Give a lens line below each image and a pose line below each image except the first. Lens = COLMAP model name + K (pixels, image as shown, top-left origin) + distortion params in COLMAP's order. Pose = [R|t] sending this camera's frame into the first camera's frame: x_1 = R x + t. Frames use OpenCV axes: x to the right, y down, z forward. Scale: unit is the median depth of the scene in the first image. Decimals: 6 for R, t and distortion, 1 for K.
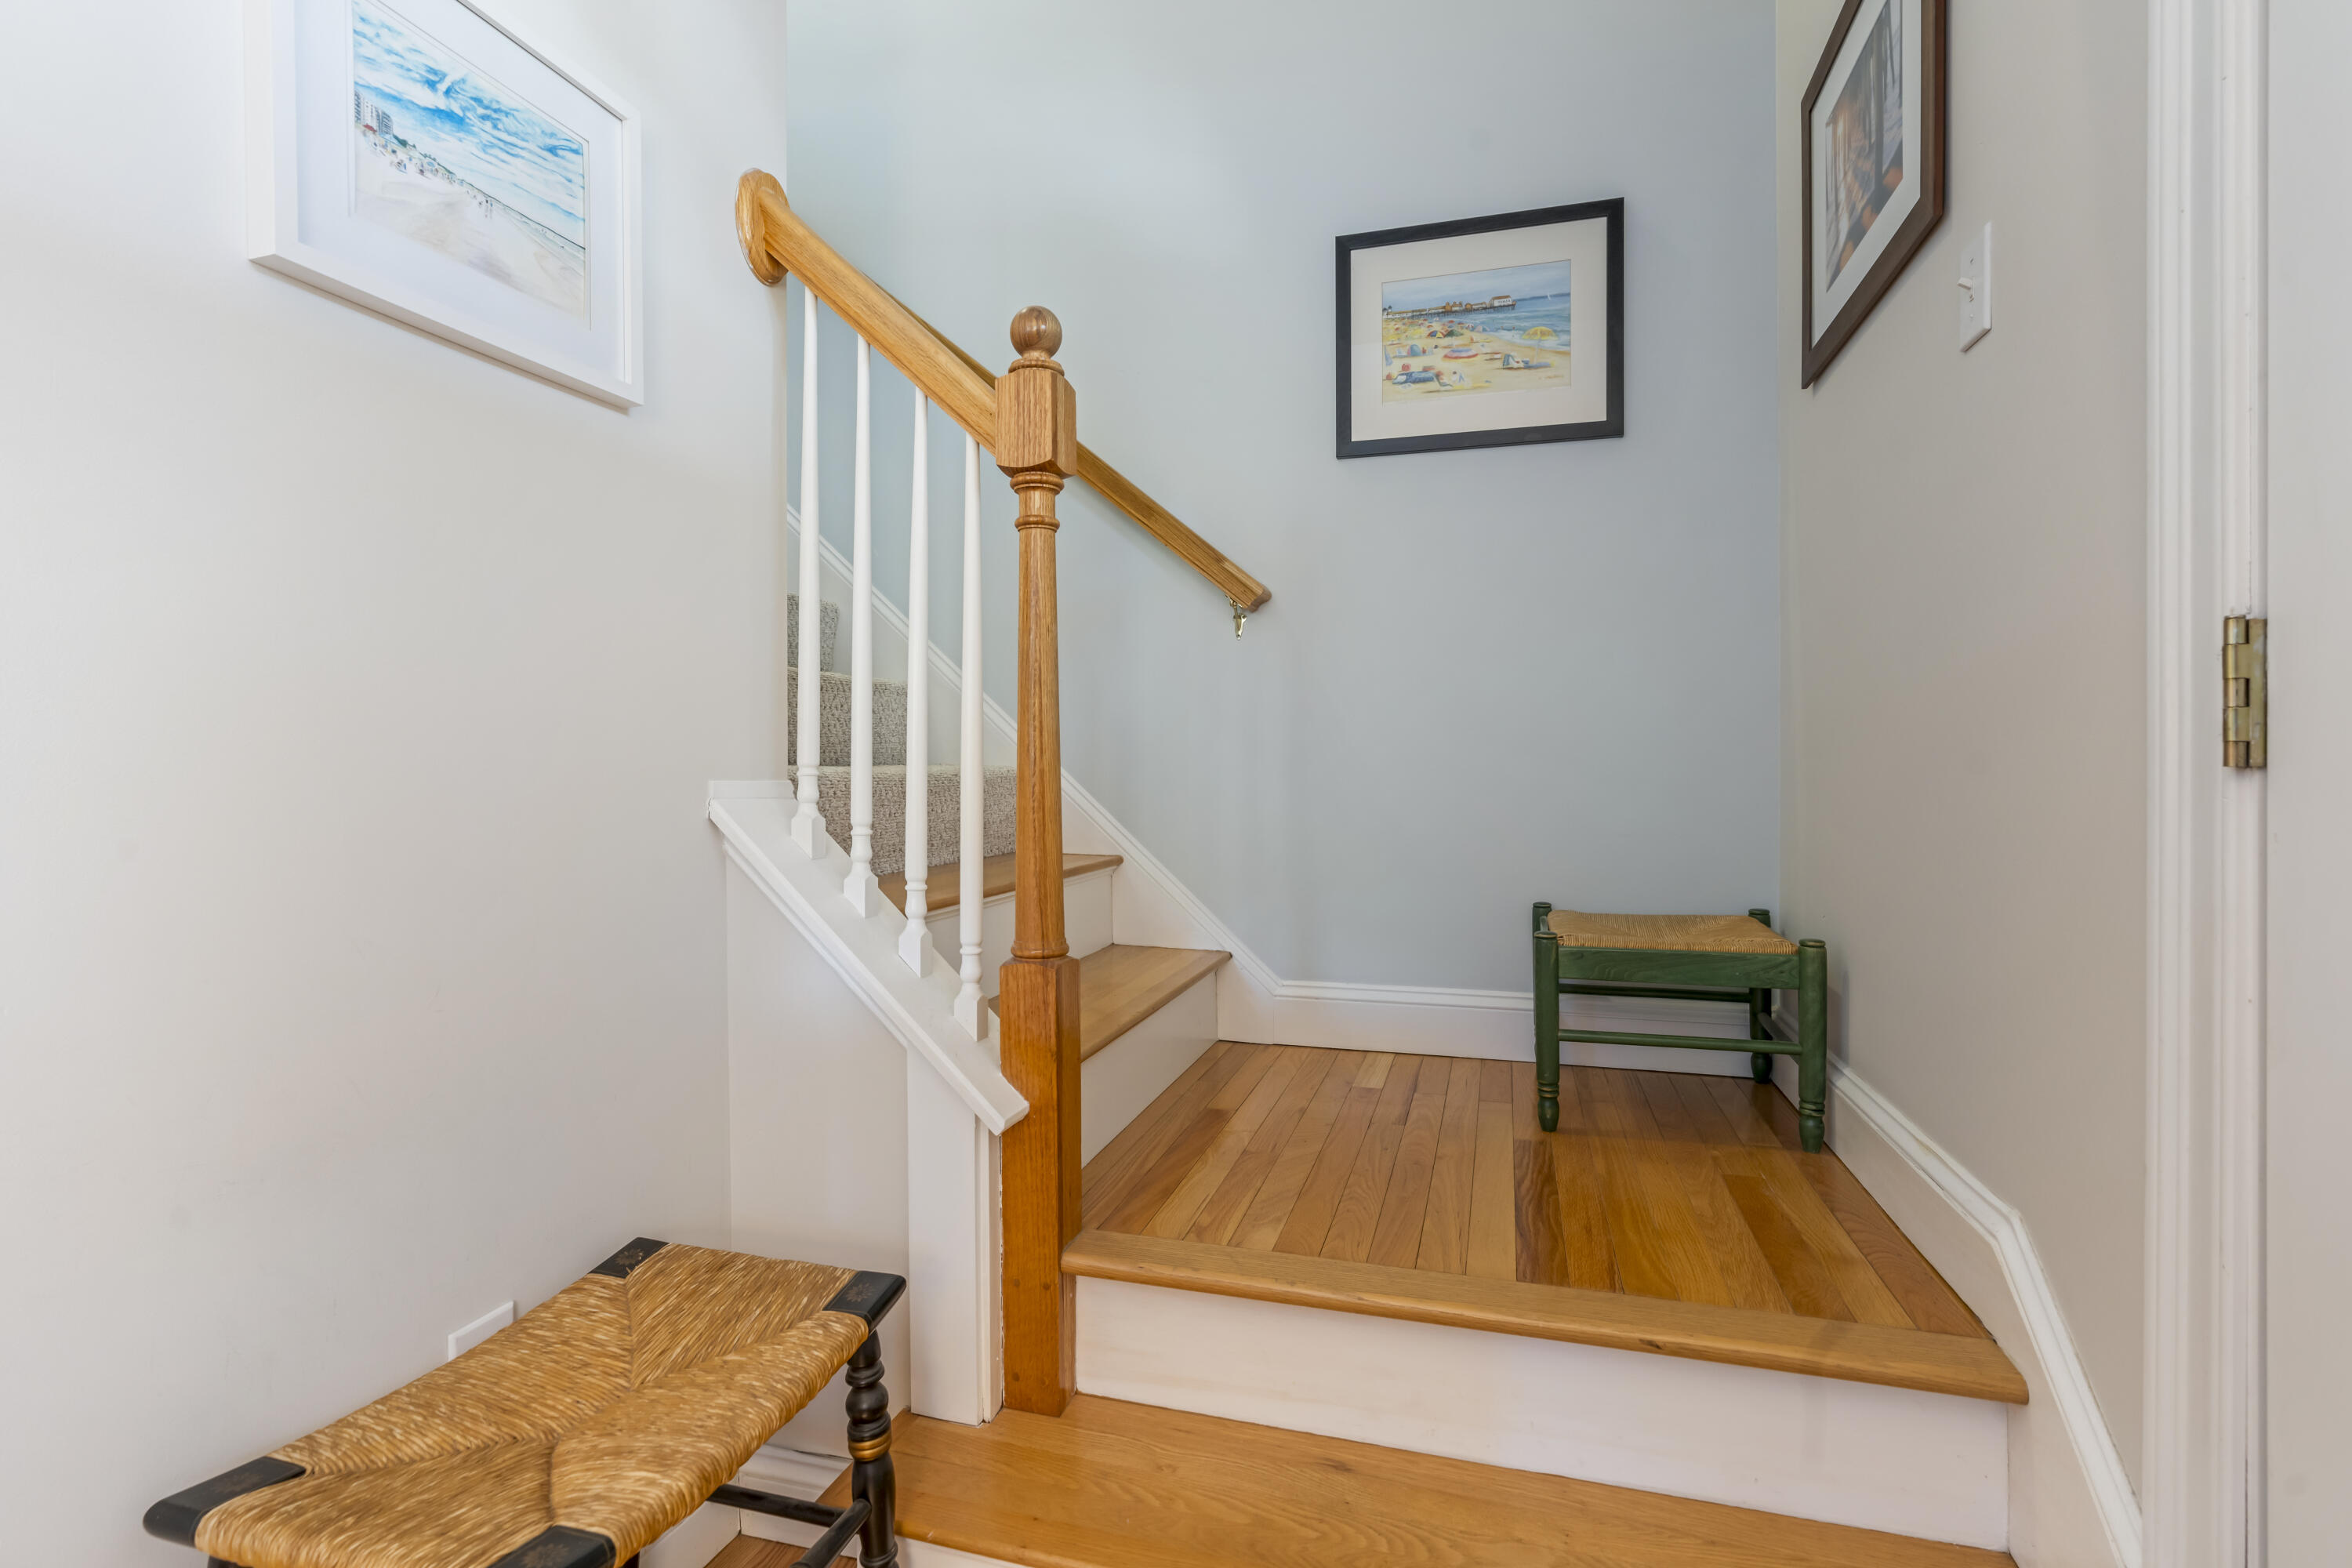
lens RADIAL K [[1079.9, 0, 1169.4], [0, 1079.9, 778.8], [0, 0, 1]] dist [-0.011628, 0.003240]
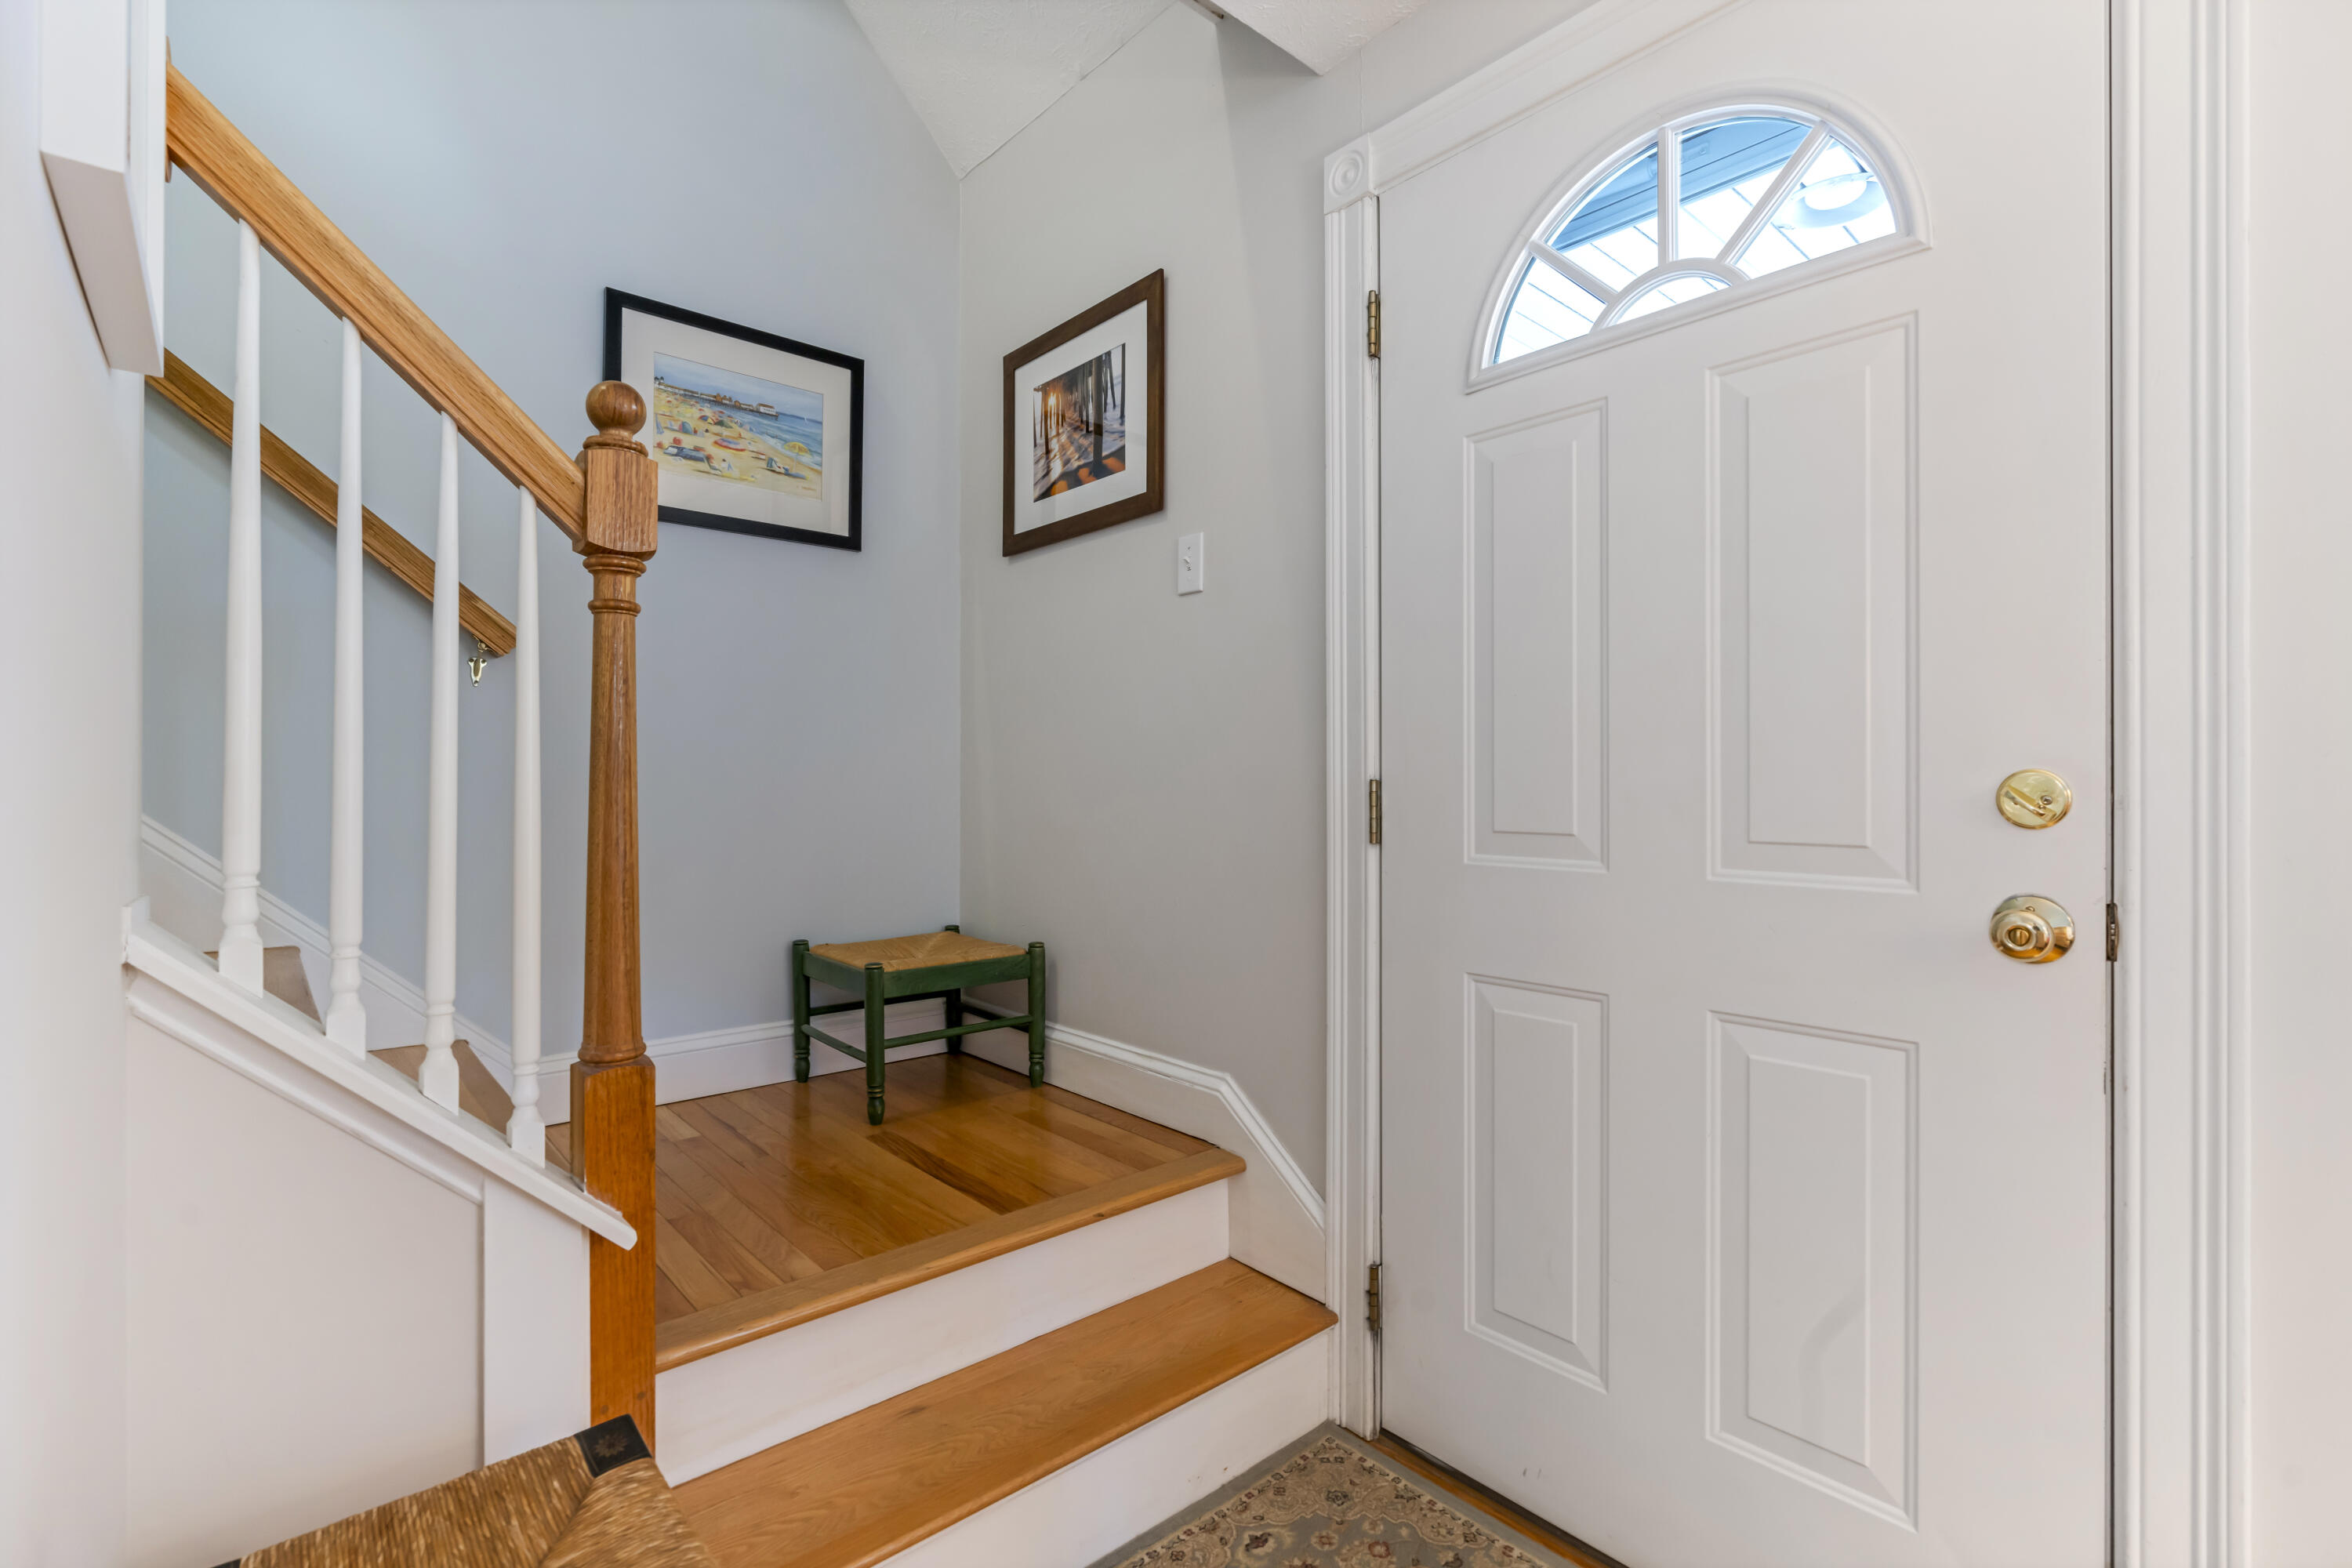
lens RADIAL K [[1079.9, 0, 1199.1], [0, 1079.9, 774.1], [0, 0, 1]] dist [-0.011628, 0.003240]
pose [[0.510137, 0.007099, 0.860064, -0.434500], [0.004452, 0.999931, -0.010894, -0.048975], [-0.860082, 0.009386, 0.510070, 0.041275]]
